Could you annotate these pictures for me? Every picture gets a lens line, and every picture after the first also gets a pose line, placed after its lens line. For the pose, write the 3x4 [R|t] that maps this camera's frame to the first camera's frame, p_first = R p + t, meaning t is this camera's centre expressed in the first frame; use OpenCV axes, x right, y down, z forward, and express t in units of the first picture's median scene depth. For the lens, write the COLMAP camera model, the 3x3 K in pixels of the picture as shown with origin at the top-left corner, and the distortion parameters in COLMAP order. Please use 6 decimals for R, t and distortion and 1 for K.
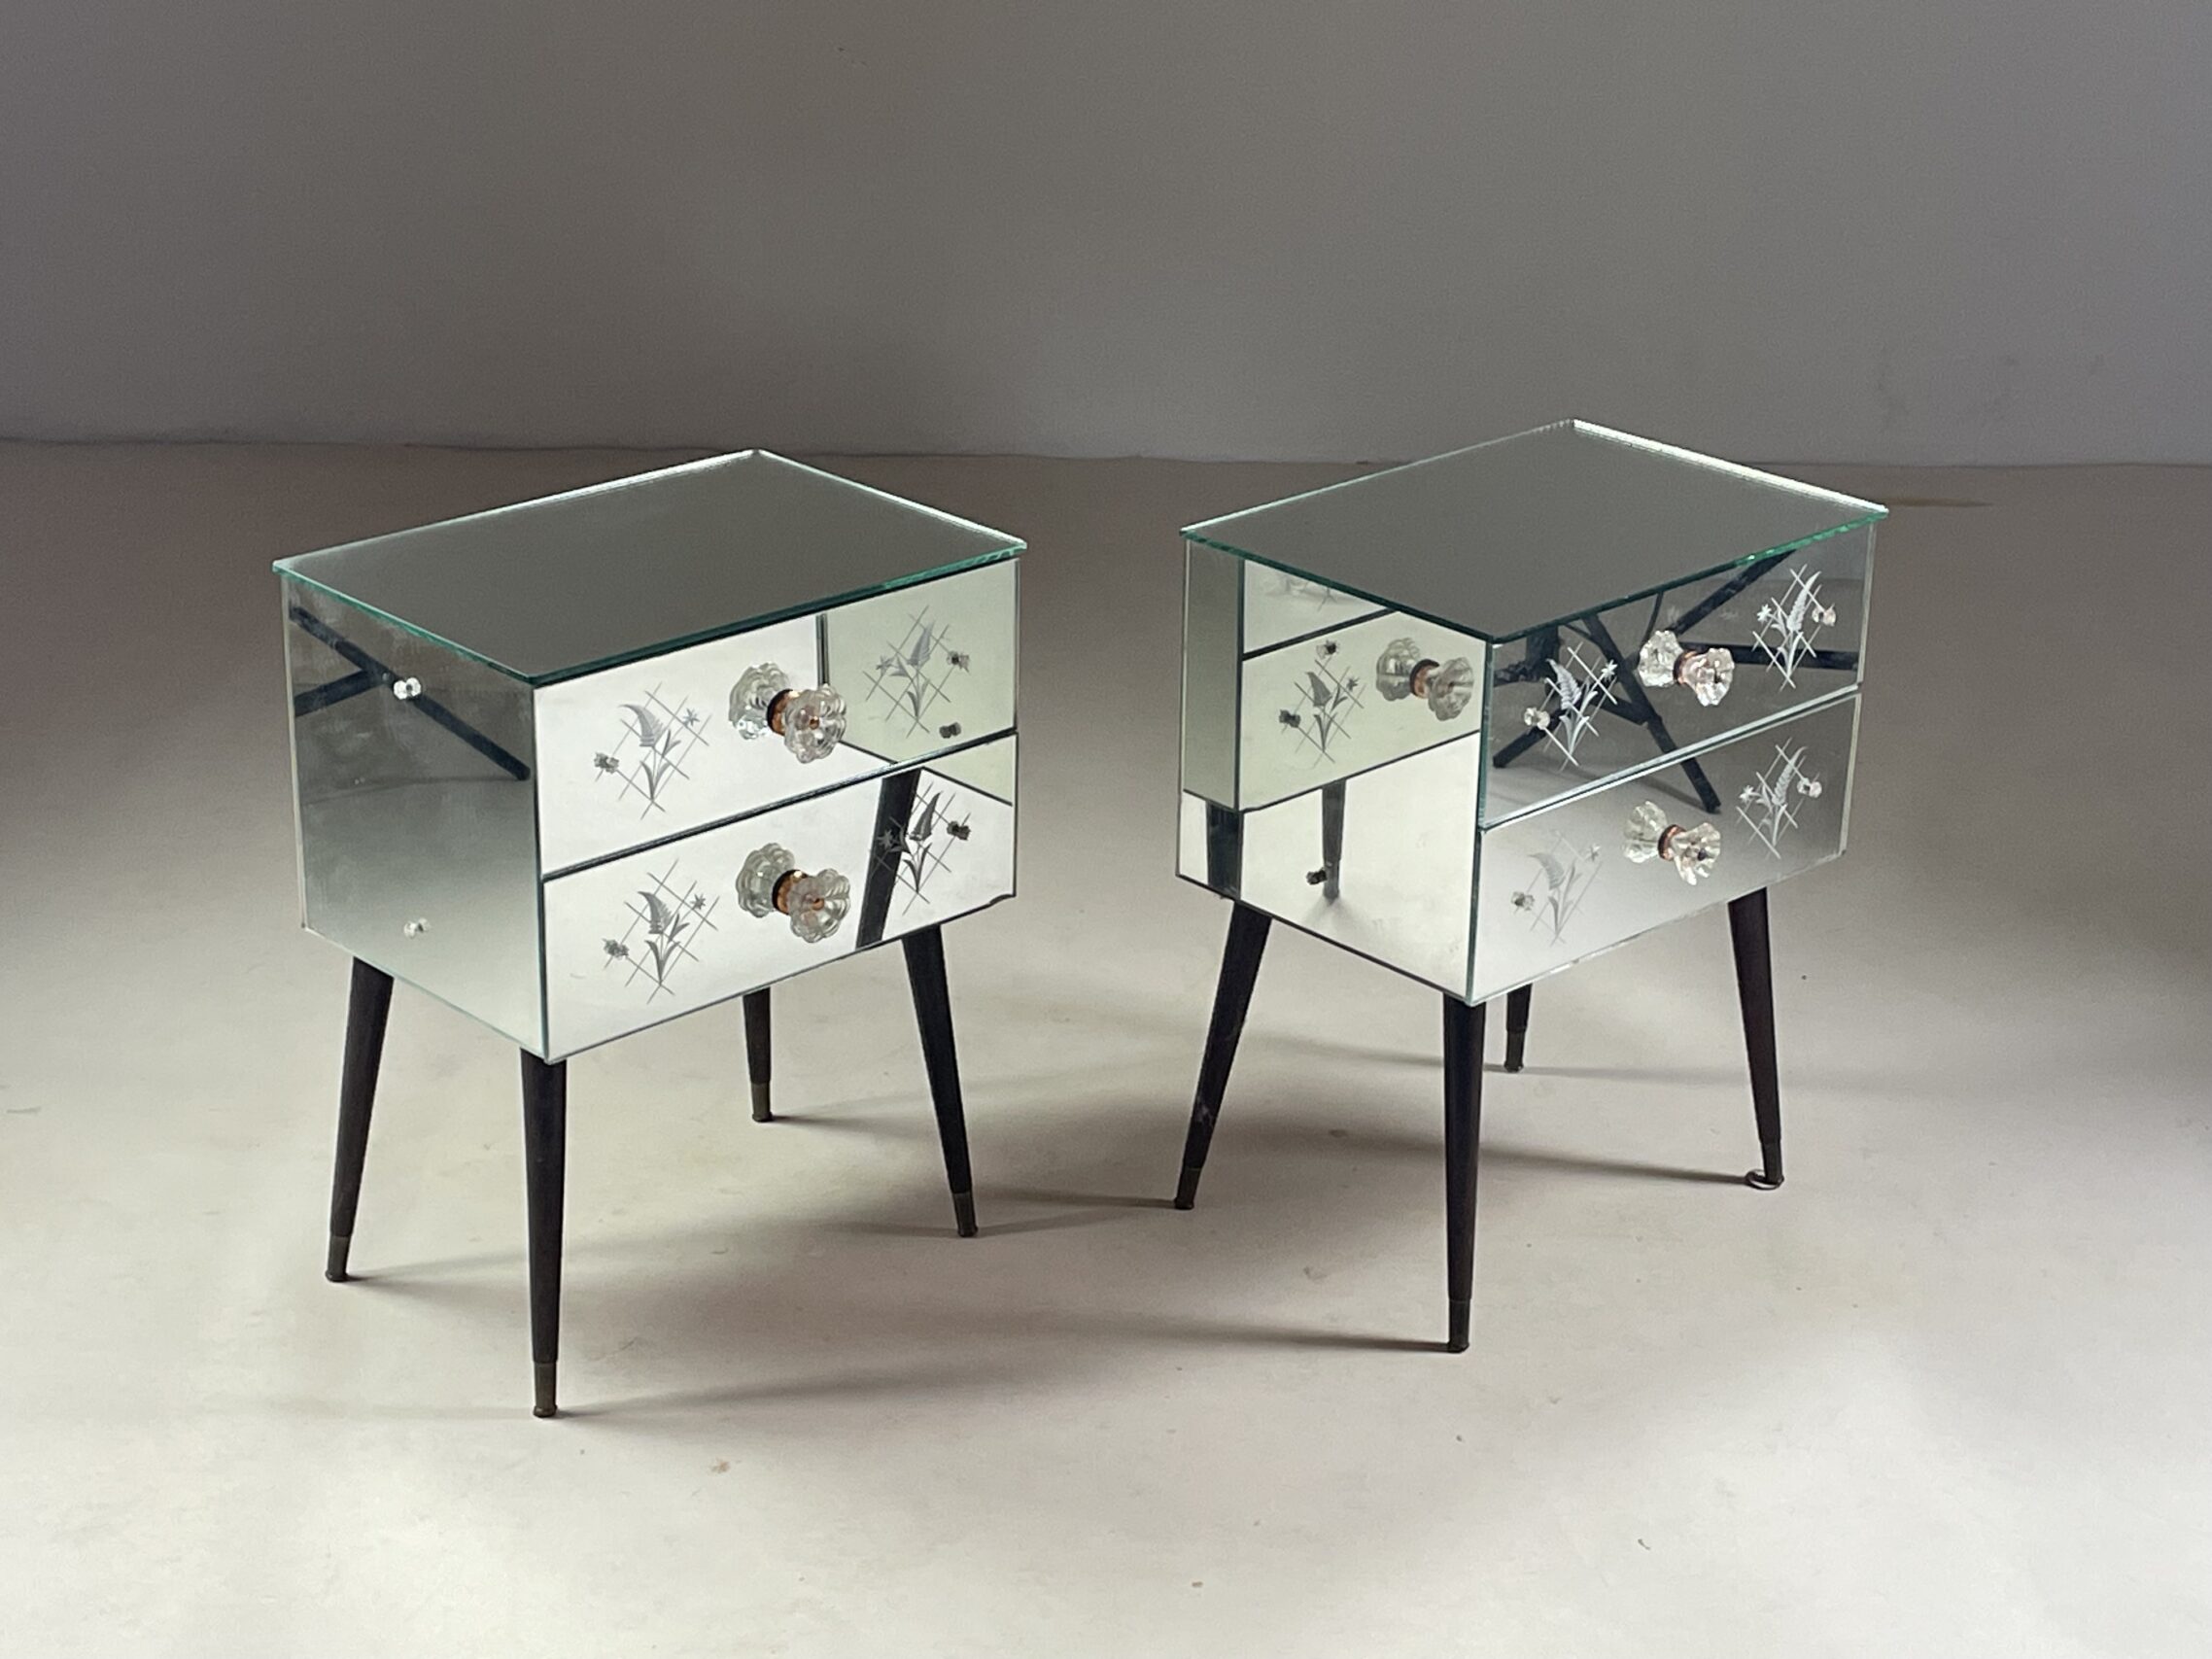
lens RADIAL K [[3780.9, 0, 1095.4], [0, 3780.9, 790.9], [0, 0, 1]] dist [0.204017, 0.000000]
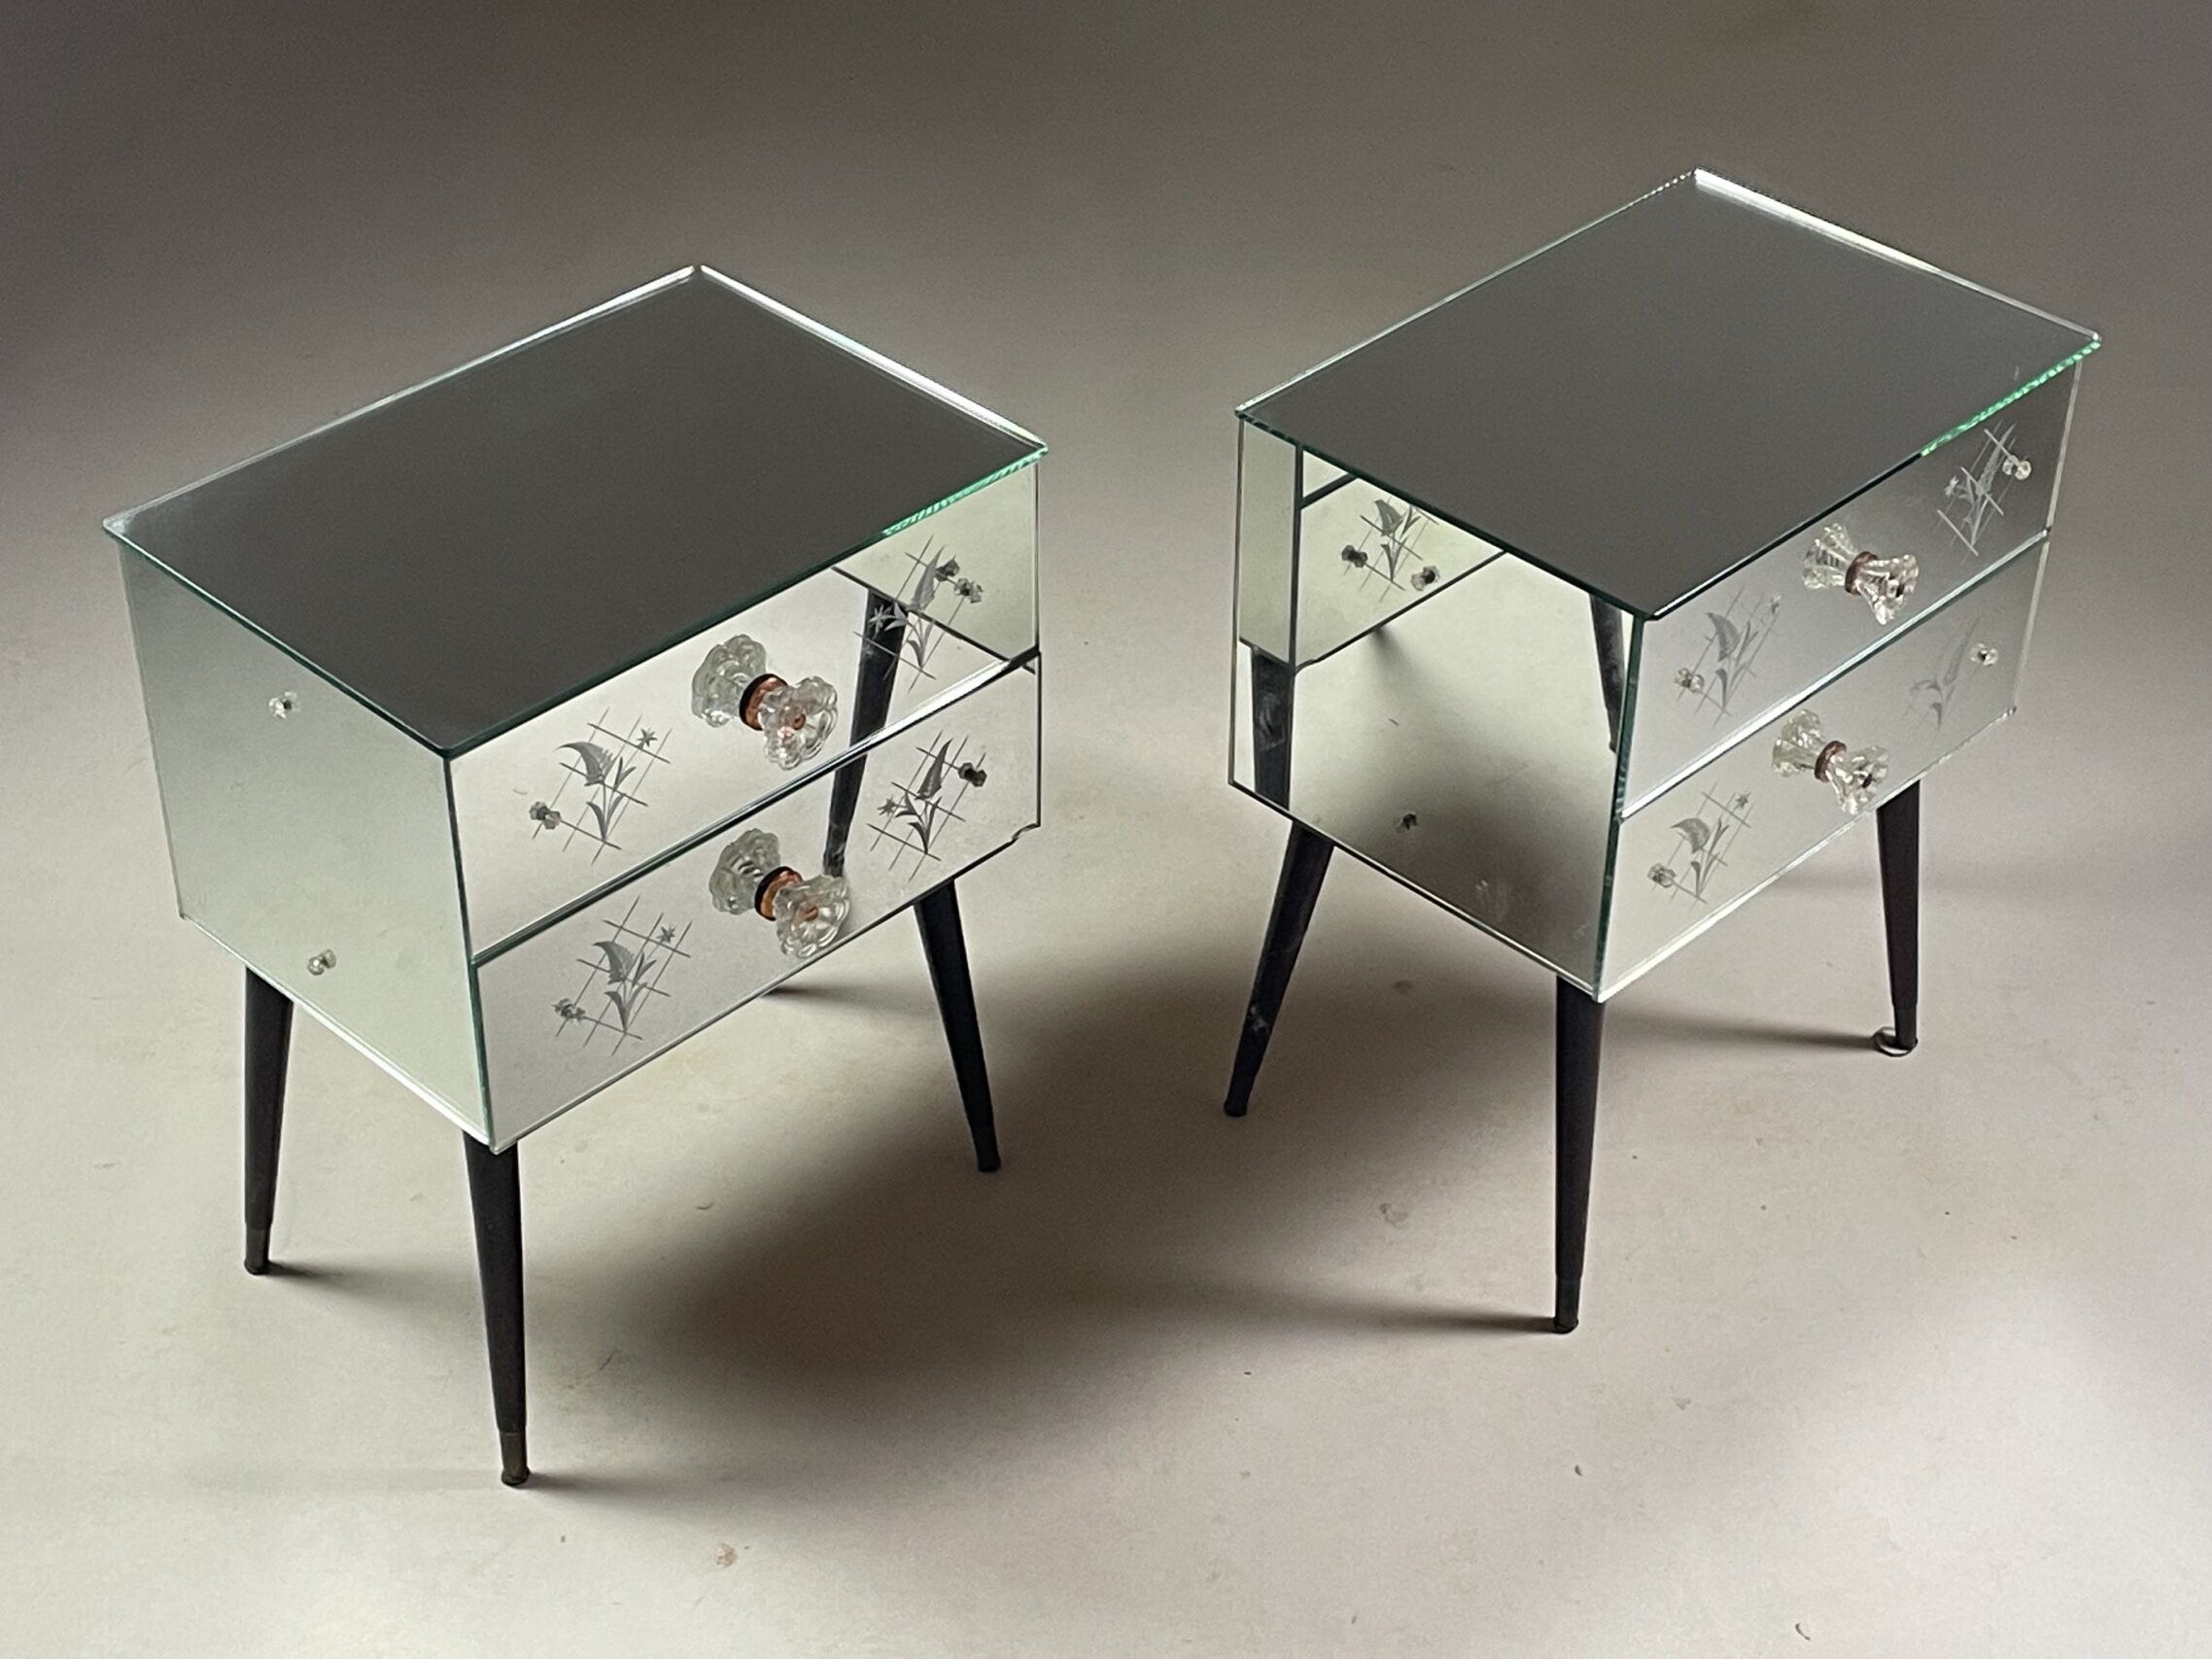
lens RADIAL K [[3650.5, 0, 1126.1], [0, 3650.5, 809.2], [0, 0, 1]] dist [0.167417, 0.000000]
pose [[0.999045, -0.030231, 0.031554, -0.028796], [0.021249, 0.967045, 0.253718, -0.188818], [-0.038184, -0.252805, 0.966764, 0.231550]]
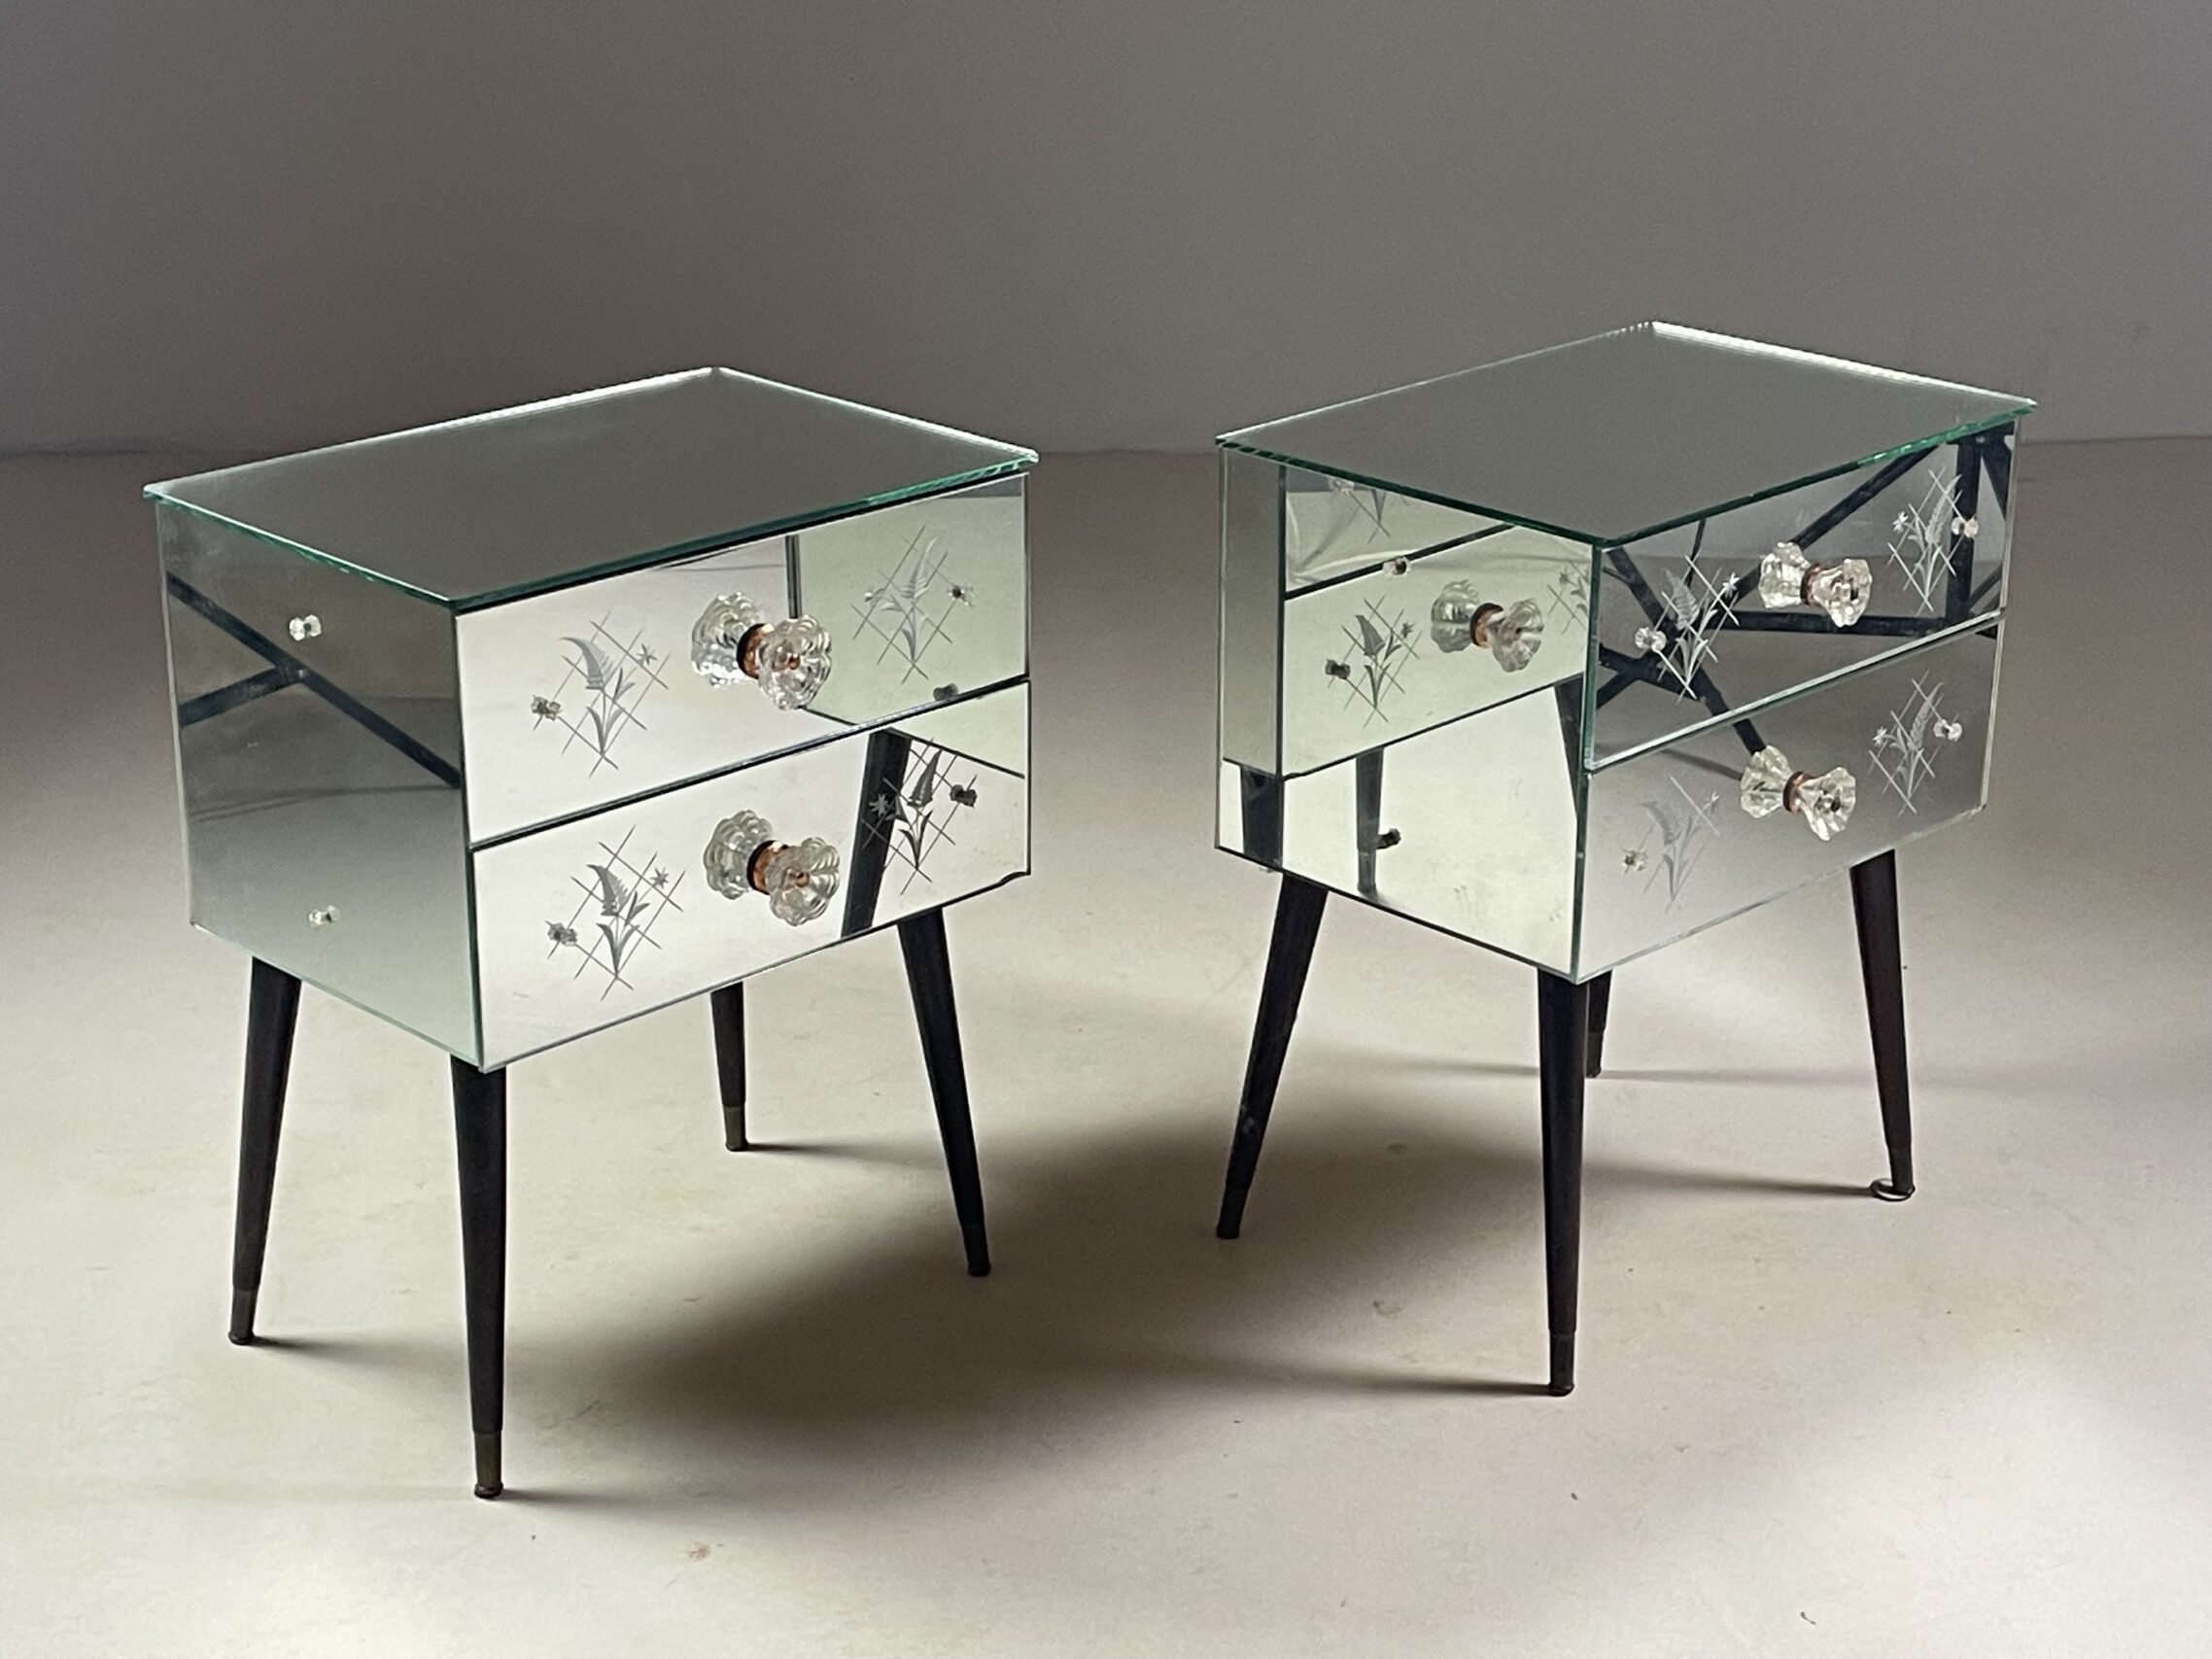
lens RADIAL K [[3650.5, 0, 1097.2], [0, 3650.5, 810.8], [0, 0, 1]] dist [0.167417, 0.000000]
pose [[0.999628, -0.021082, 0.017321, -0.020957], [0.021387, 0.999616, -0.017608, 0.029788], [-0.016943, 0.017972, 0.999695, 0.181692]]
